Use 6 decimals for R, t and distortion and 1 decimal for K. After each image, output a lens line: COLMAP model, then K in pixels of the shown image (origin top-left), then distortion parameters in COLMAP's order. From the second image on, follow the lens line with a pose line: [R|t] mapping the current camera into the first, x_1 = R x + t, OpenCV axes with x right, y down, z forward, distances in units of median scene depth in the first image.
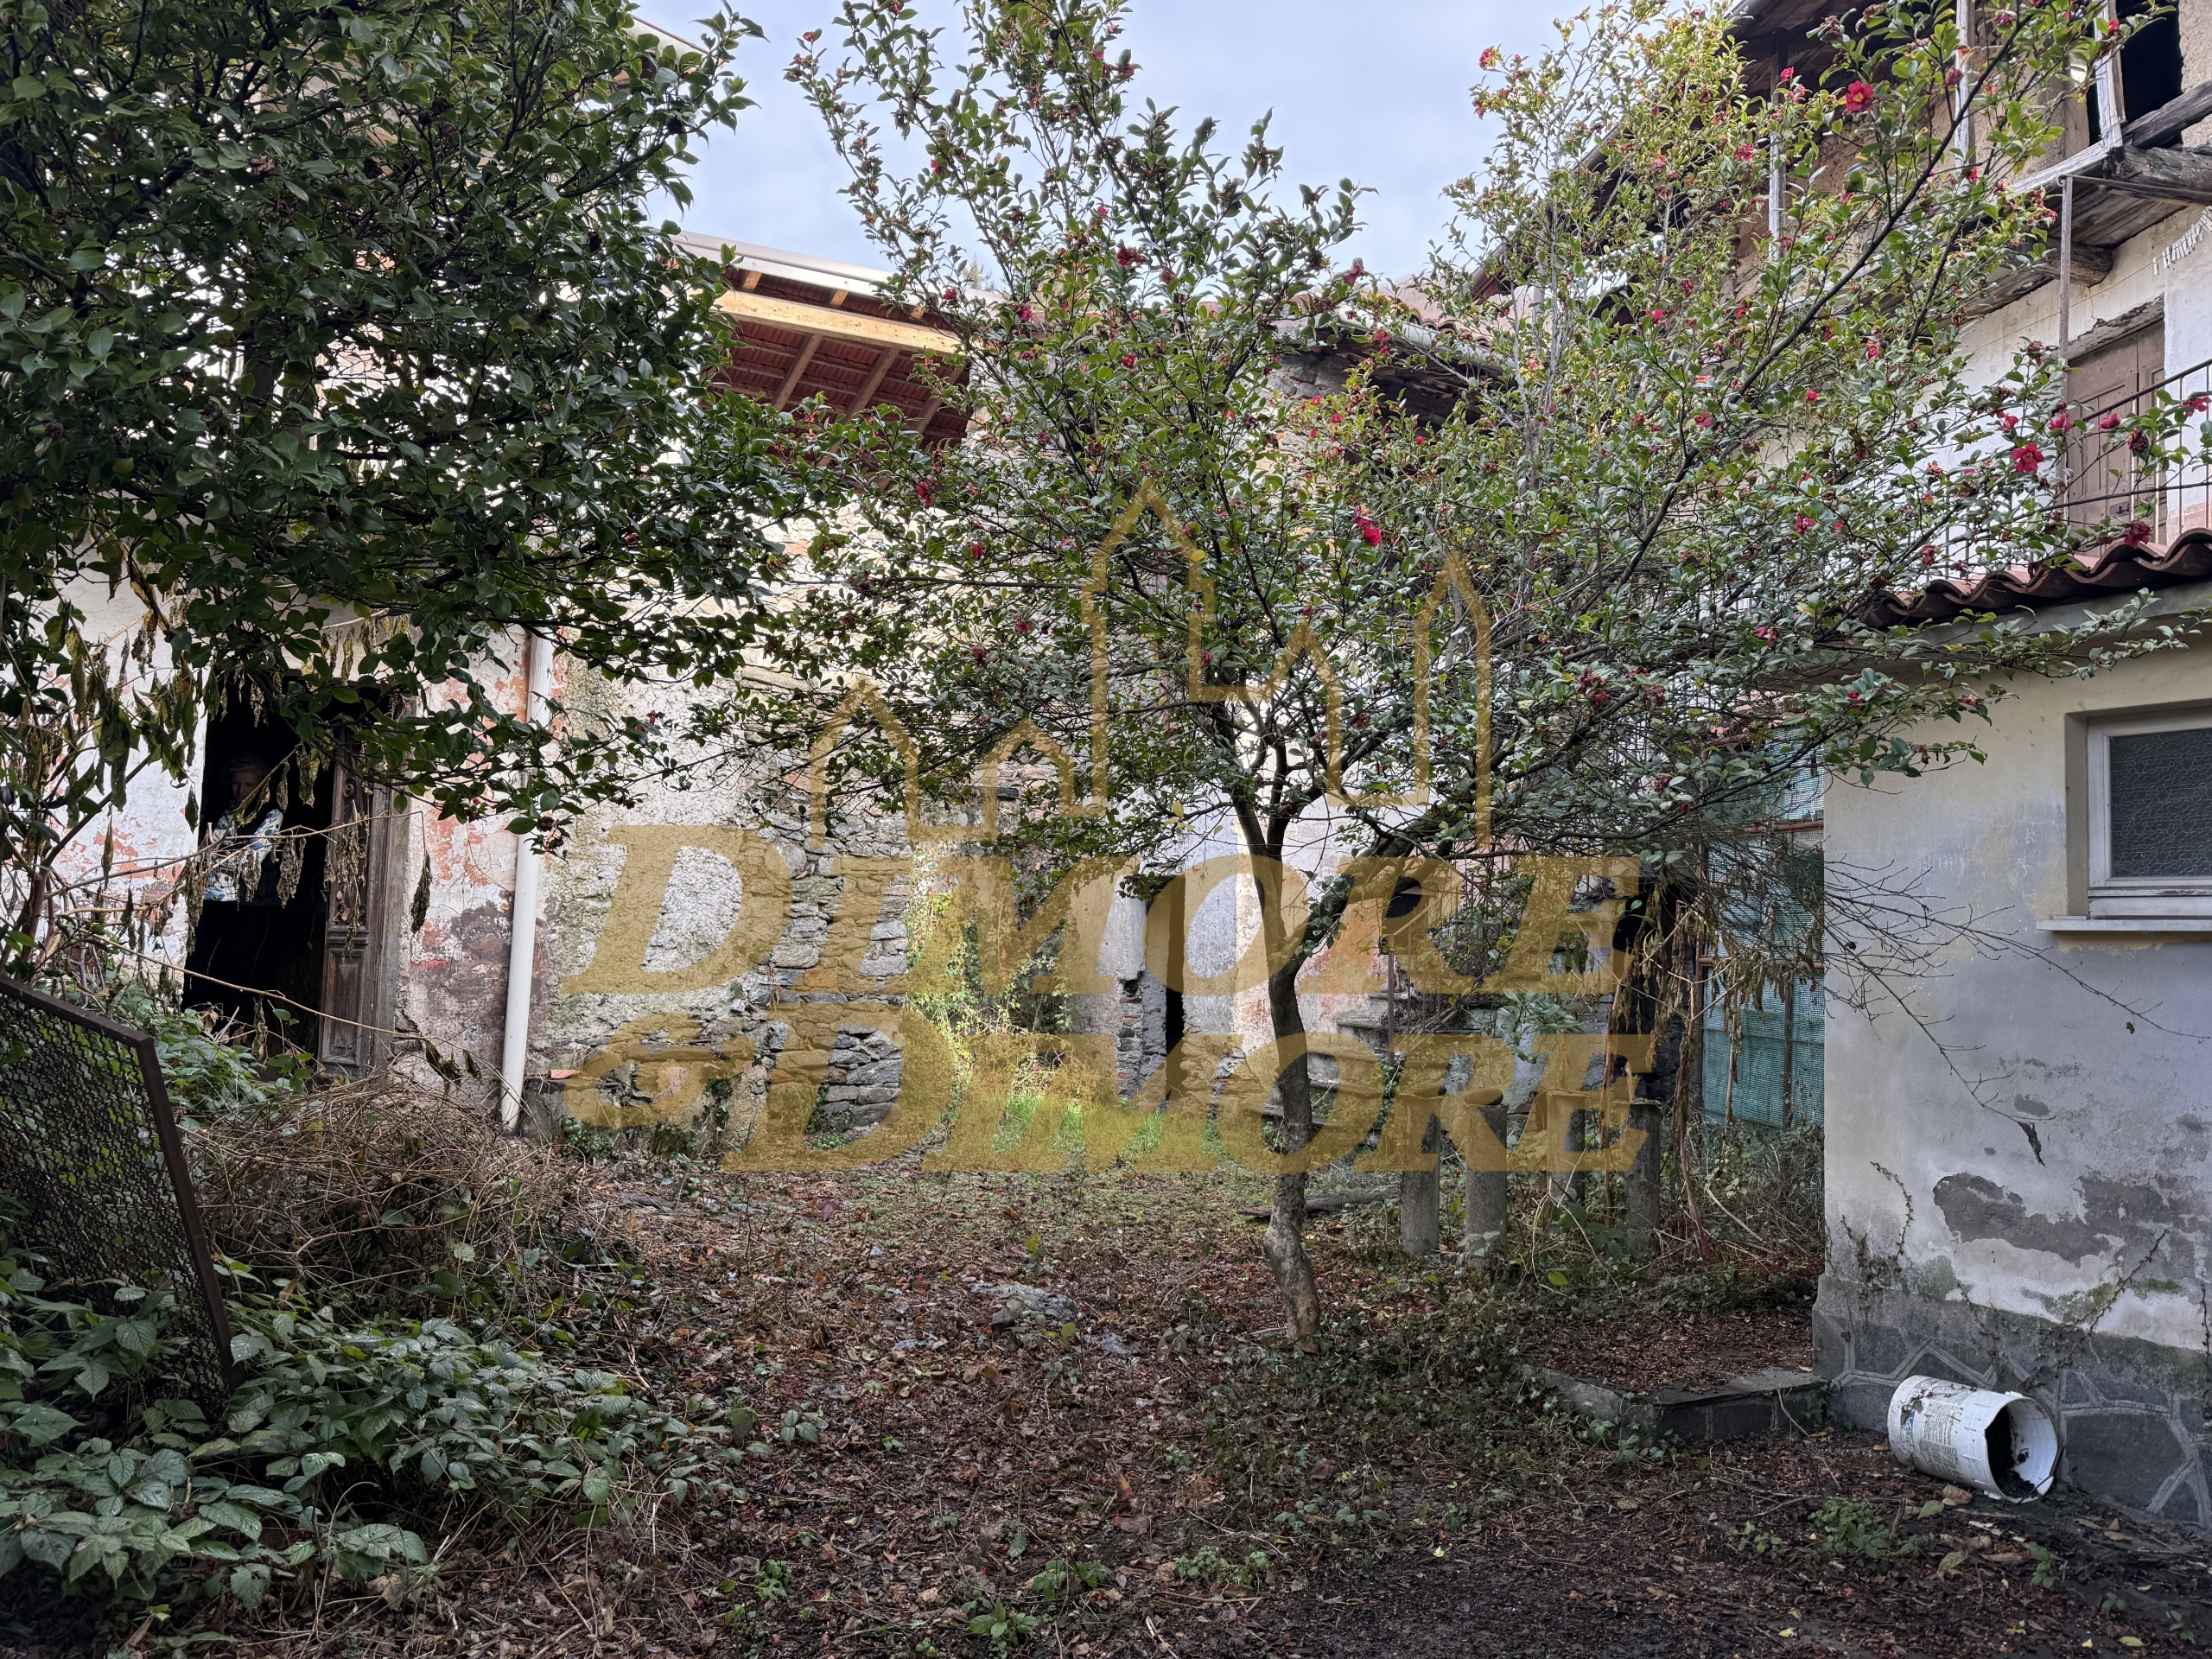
lens RADIAL K [[1654.2, 0, 1233.1], [0, 1654.2, 796.5], [0, 0, 1]] dist [0.057440, -0.070252]
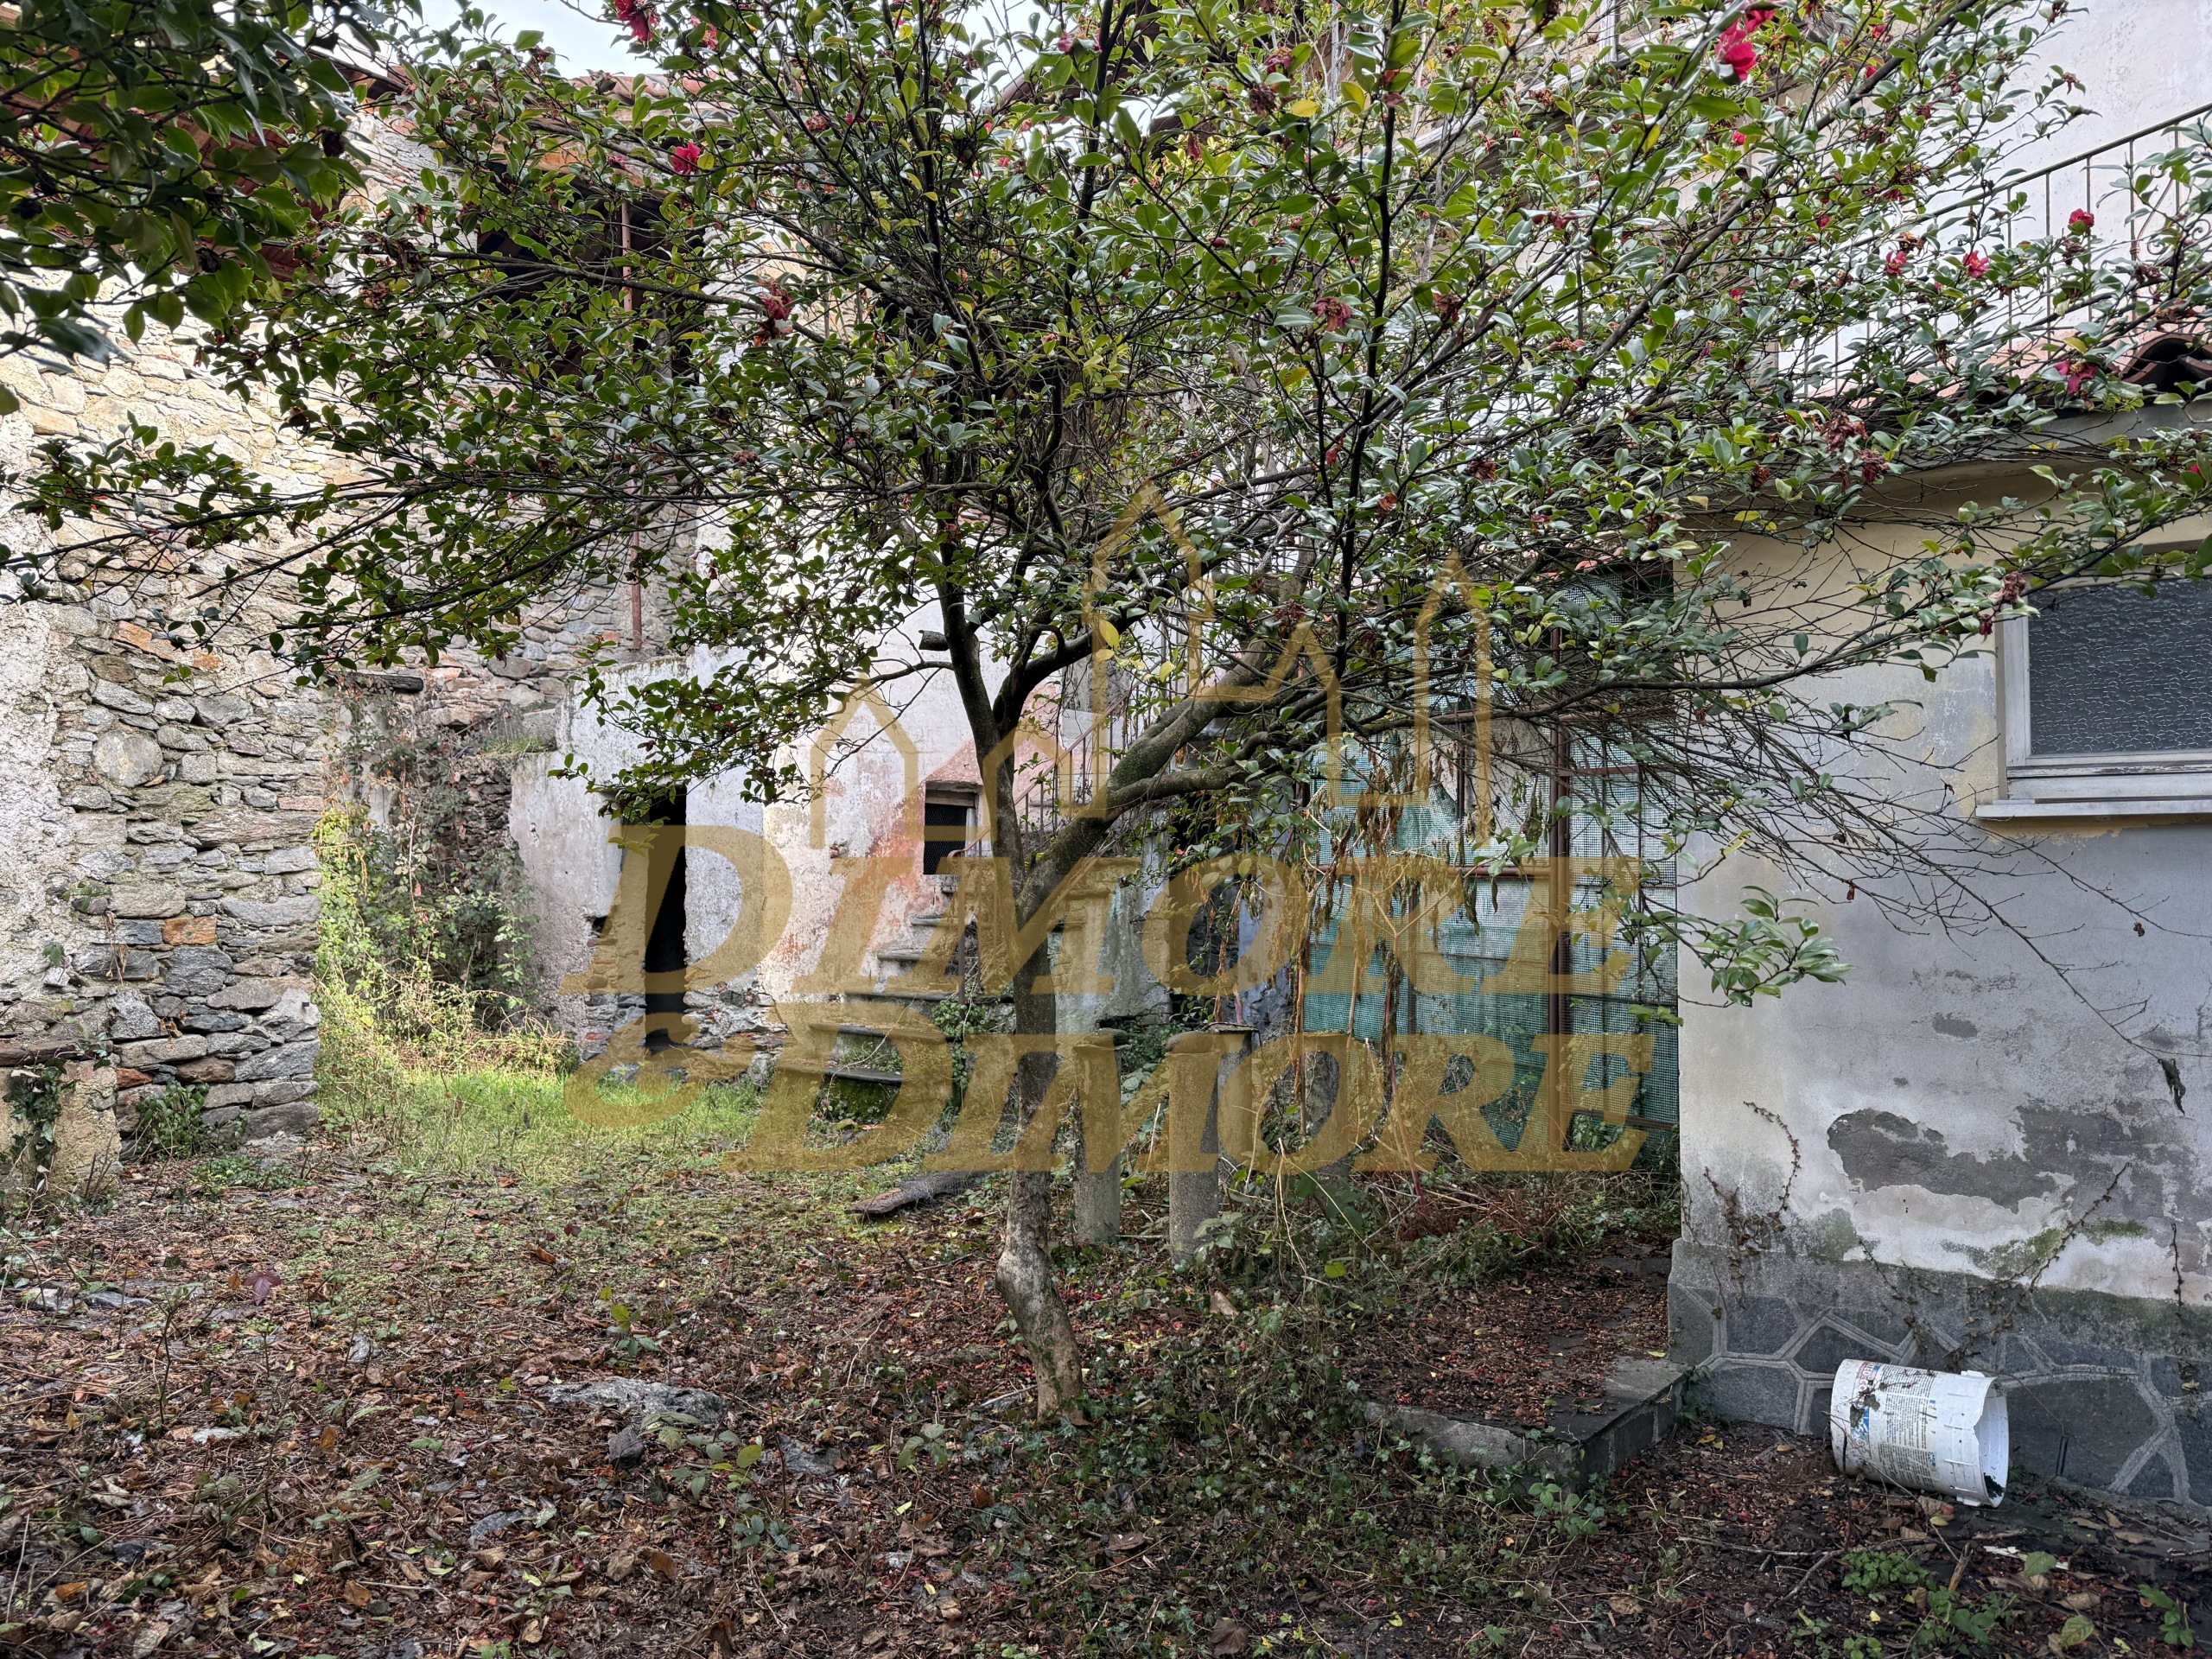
lens RADIAL K [[1654.2, 0, 1233.1], [0, 1654.2, 796.5], [0, 0, 1]] dist [0.057440, -0.070252]
pose [[0.932643, -0.010809, 0.360639, -0.157422], [-0.006445, 0.998893, 0.046607, 0.031305], [-0.360744, -0.045792, 0.931540, 0.338062]]
